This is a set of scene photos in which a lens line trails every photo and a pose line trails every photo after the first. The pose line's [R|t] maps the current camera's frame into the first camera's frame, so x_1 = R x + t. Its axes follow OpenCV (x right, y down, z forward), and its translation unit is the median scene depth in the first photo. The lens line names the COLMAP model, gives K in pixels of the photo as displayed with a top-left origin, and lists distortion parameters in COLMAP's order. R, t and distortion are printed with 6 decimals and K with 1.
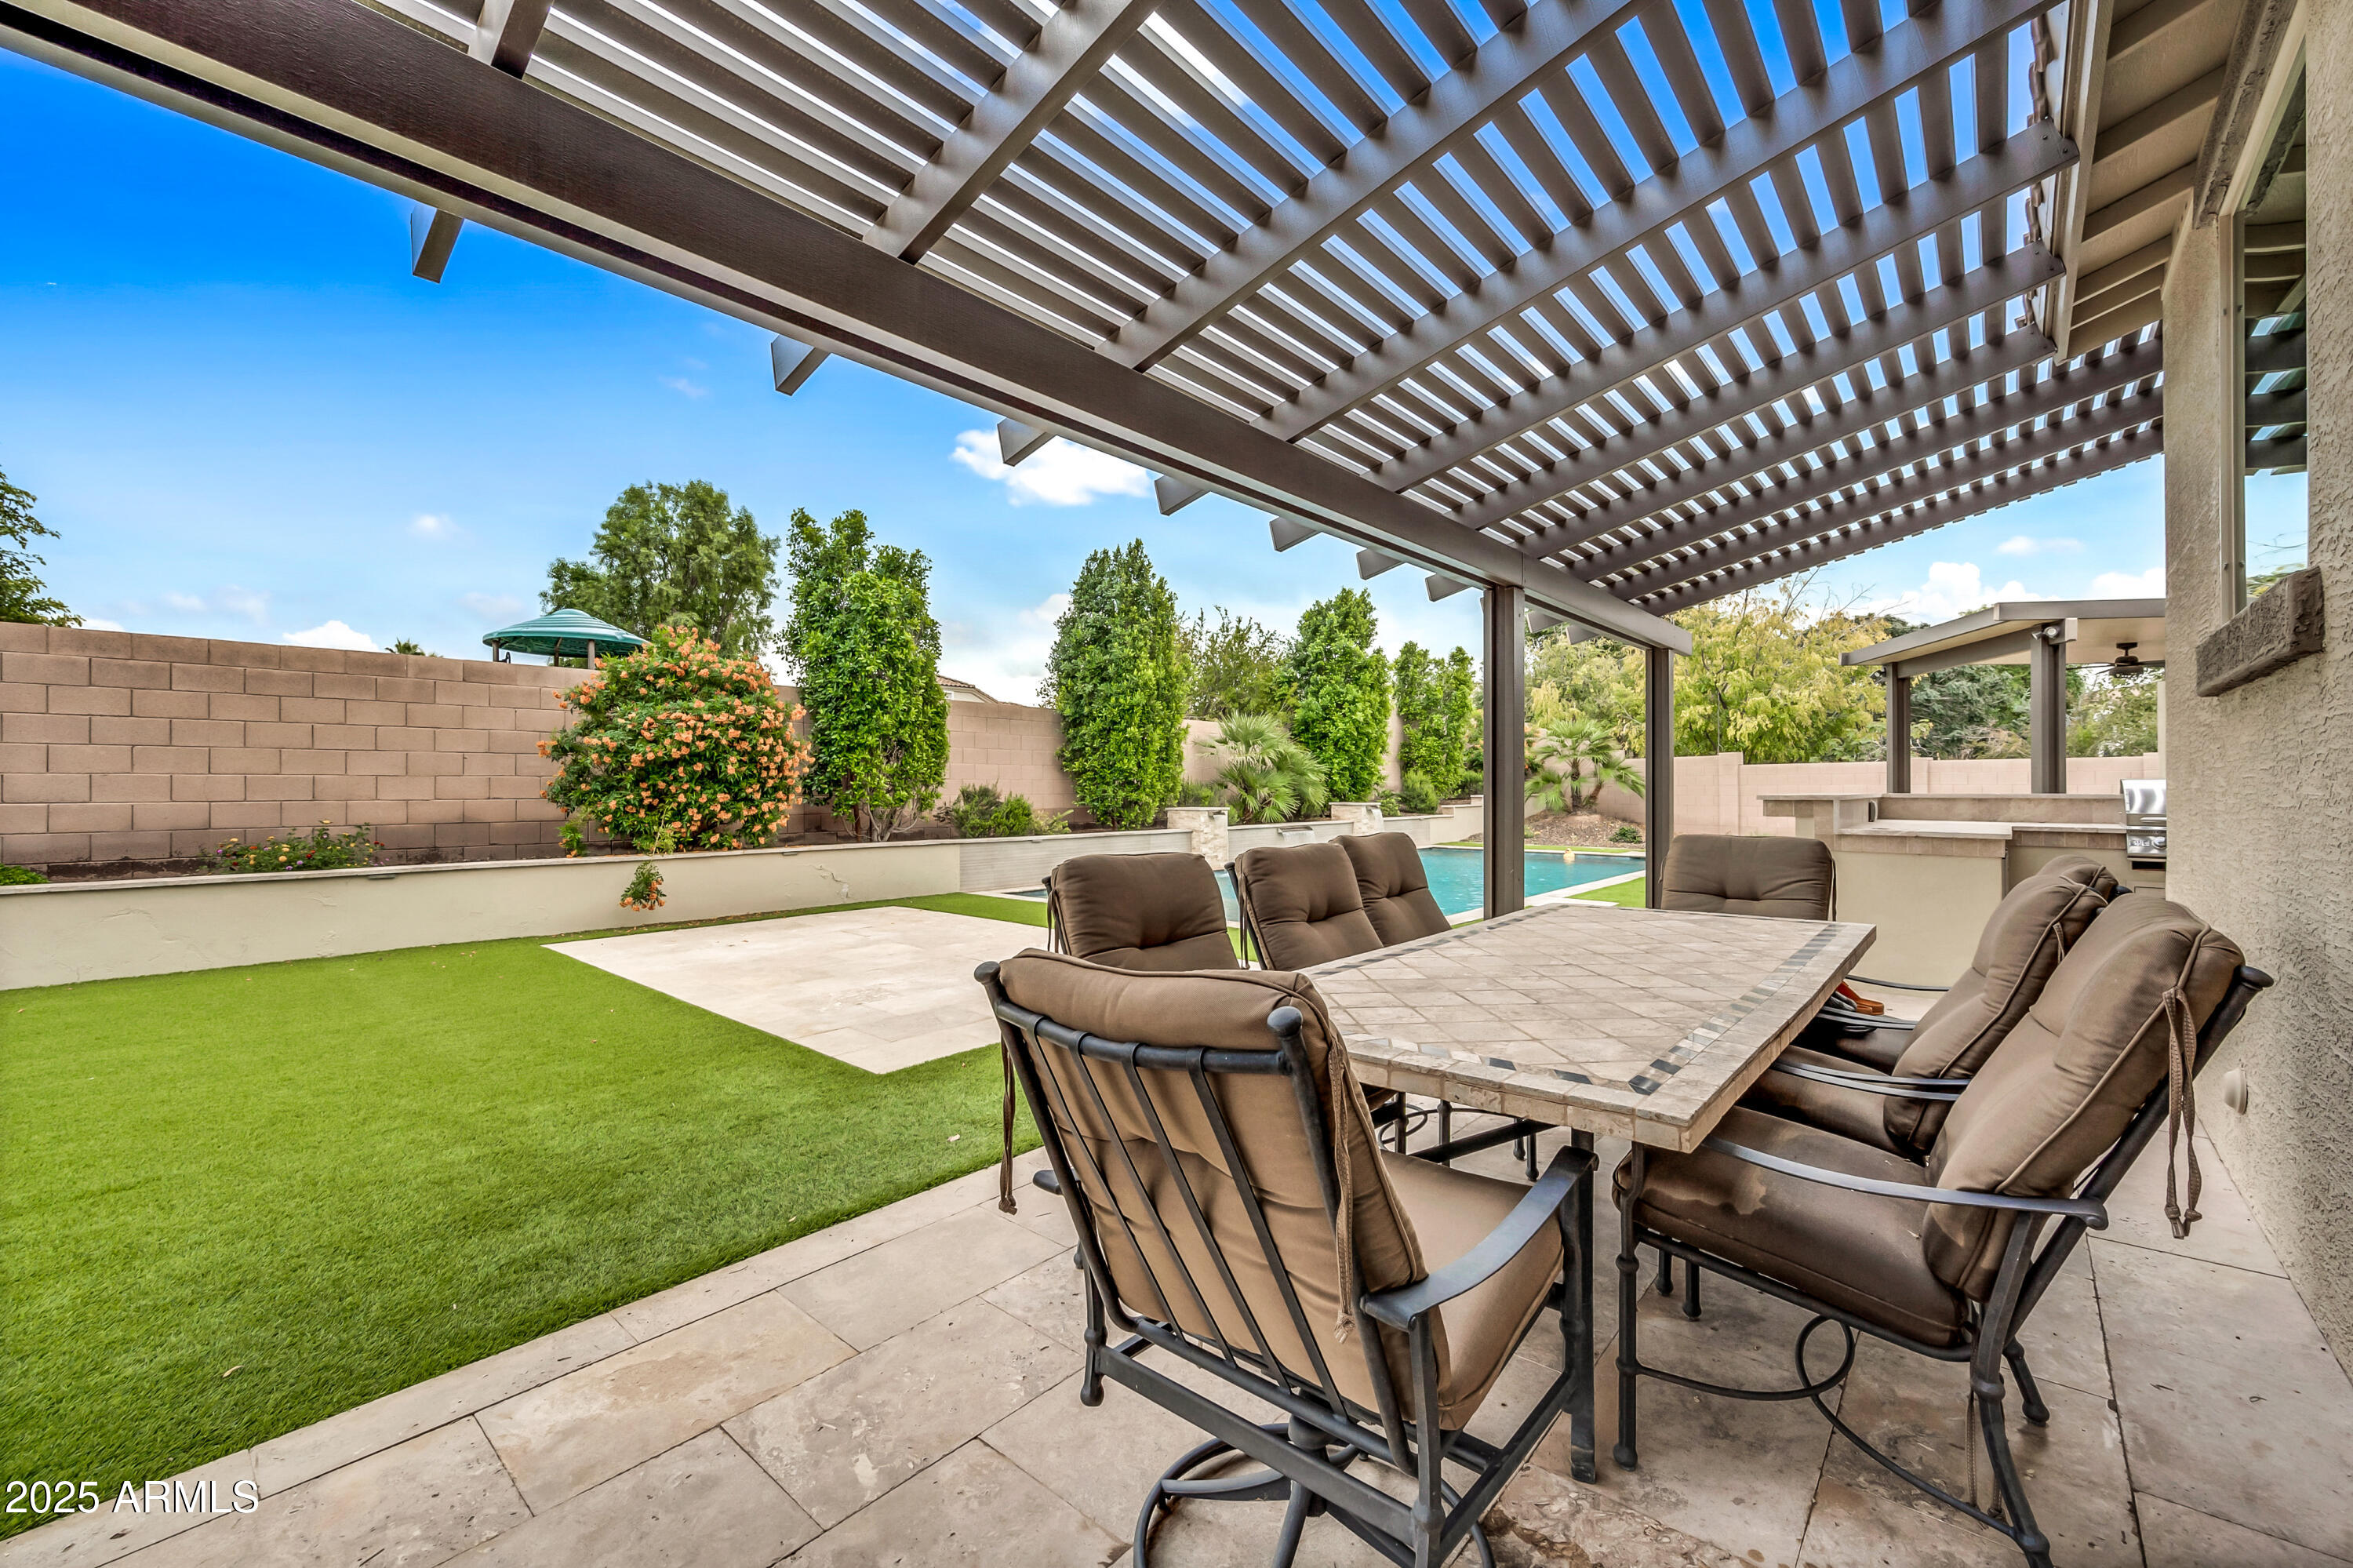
lens RADIAL K [[944.3, 0, 1171.2], [0, 944.3, 777.8], [0, 0, 1]] dist [-0.000395, 0.000655]
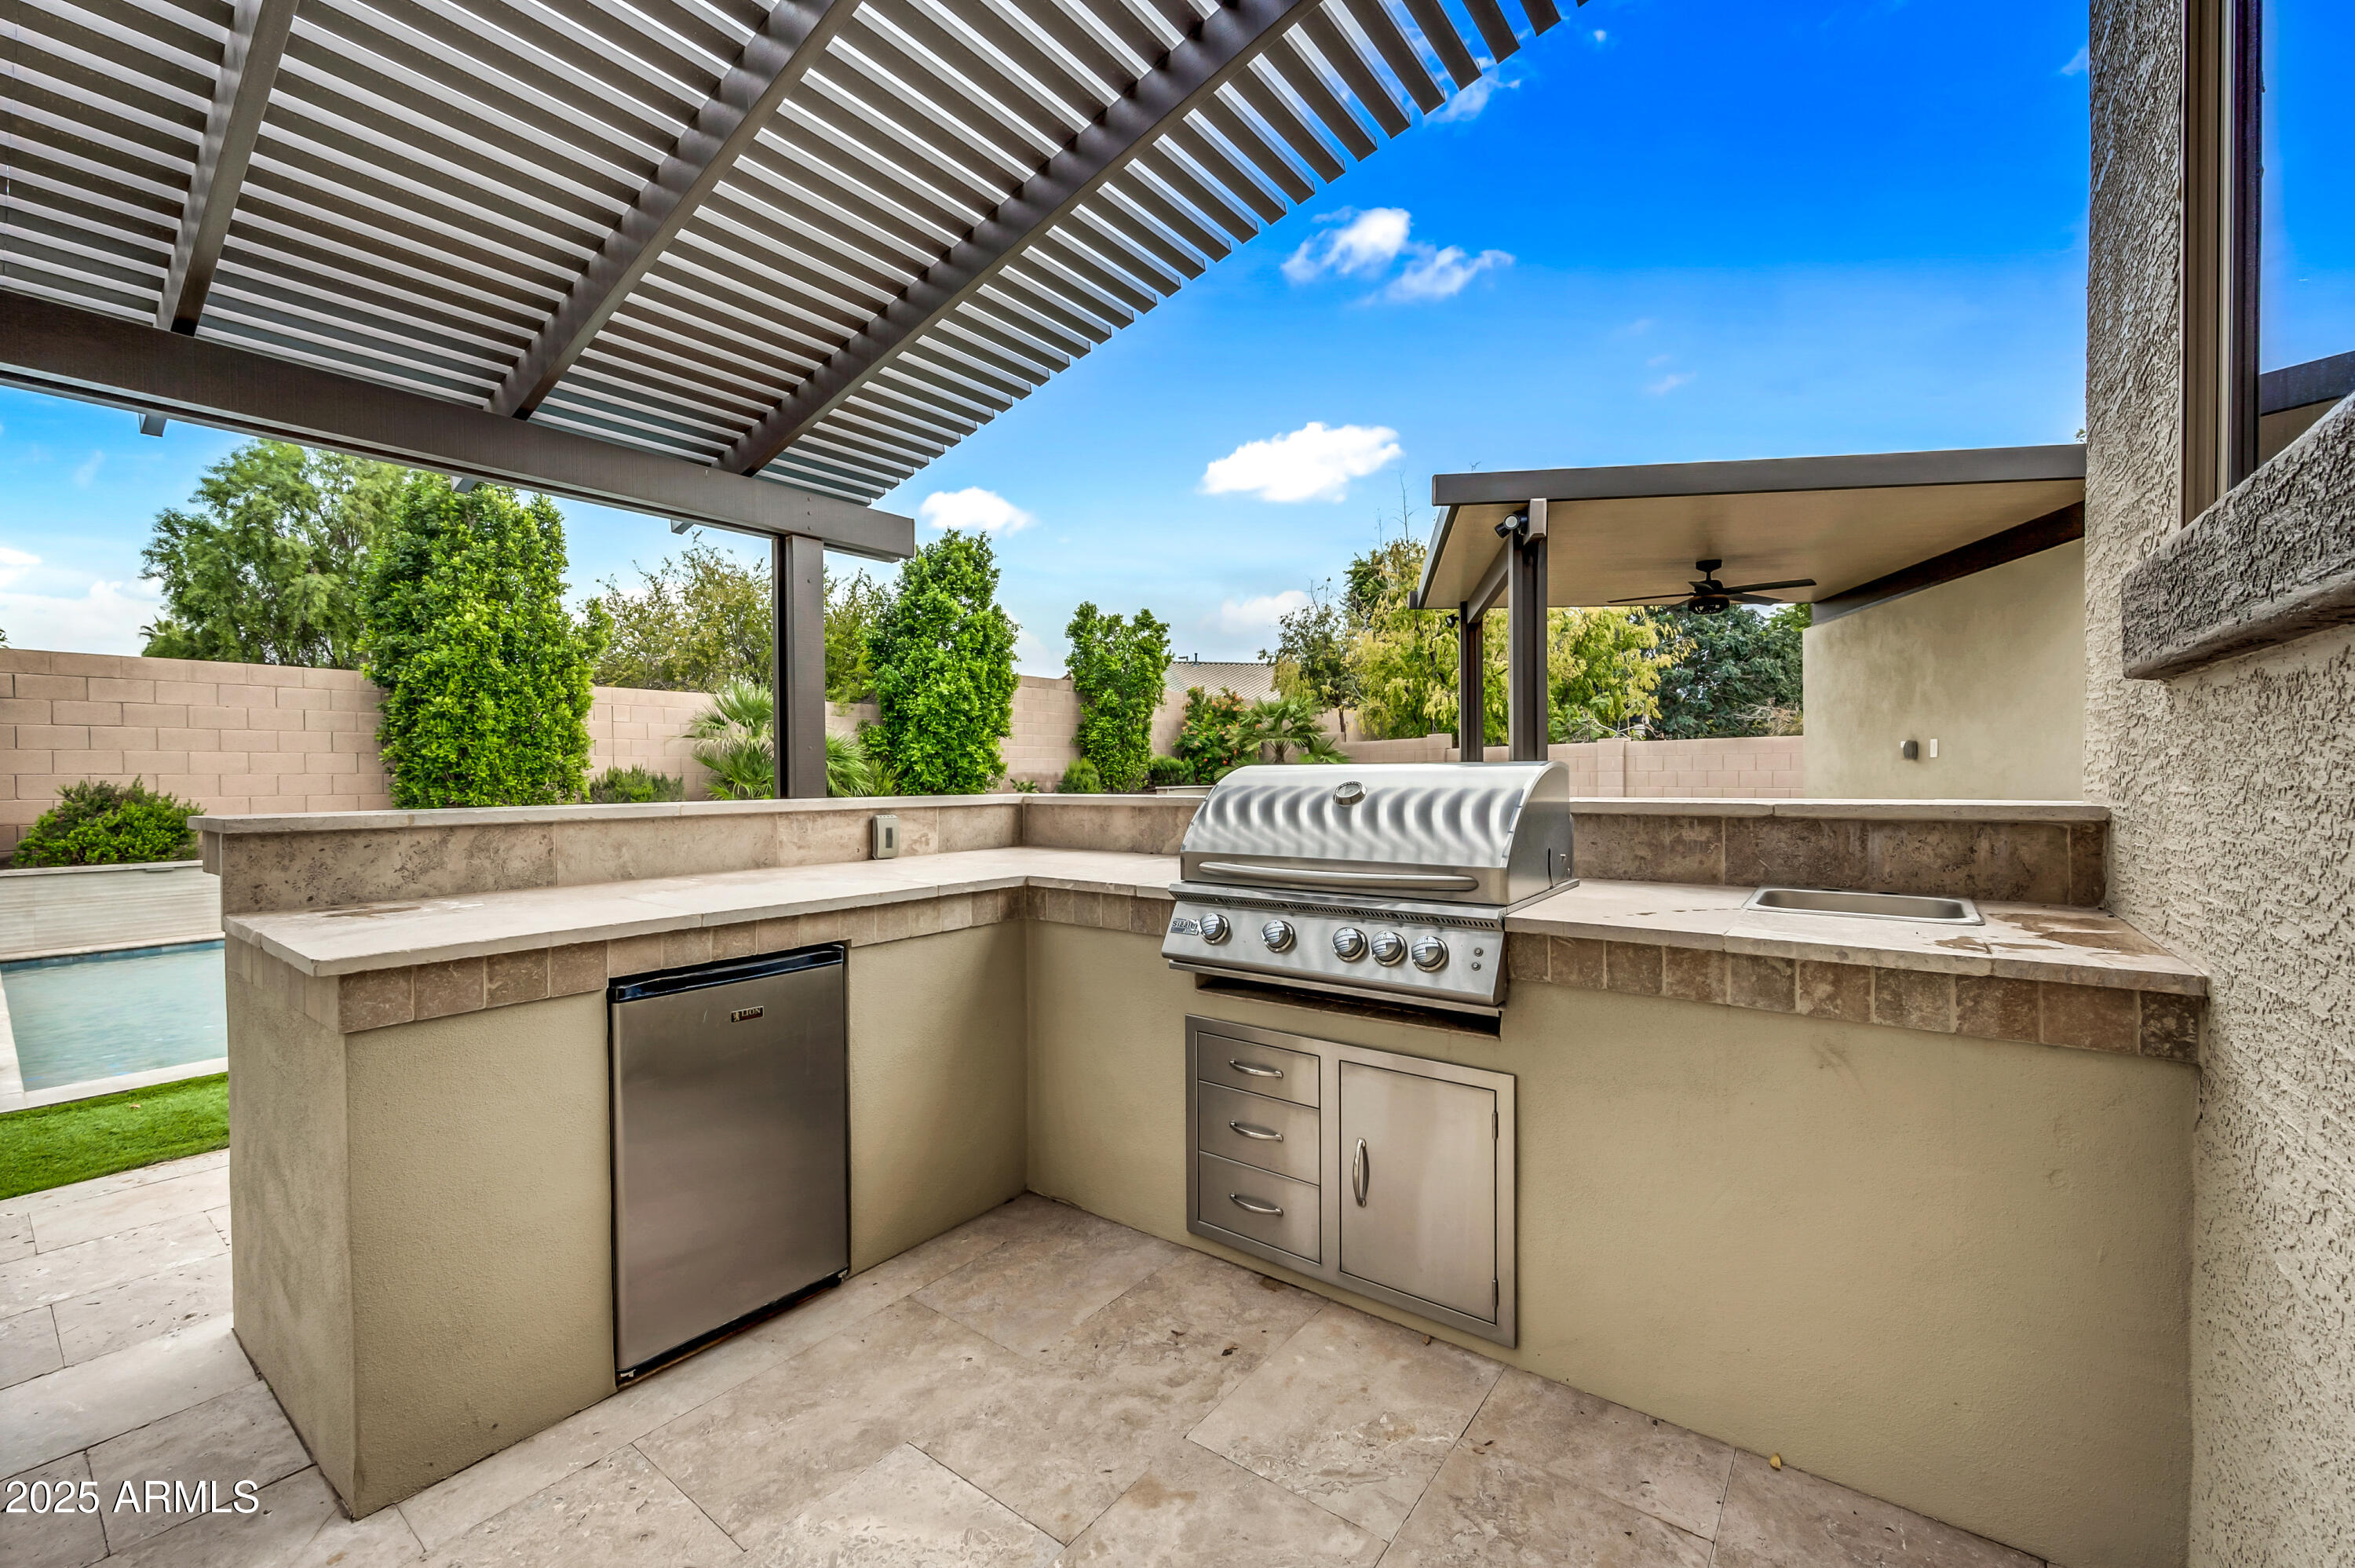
lens RADIAL K [[944.9, 0, 1169.1], [0, 944.9, 794.5], [0, 0, 1]] dist [-0.000395, 0.000655]
pose [[0.997558, -0.008536, 0.069322, 0.319243], [0.006515, 0.999549, 0.029330, 0.001033], [-0.069541, -0.028807, 0.997163, 0.192062]]
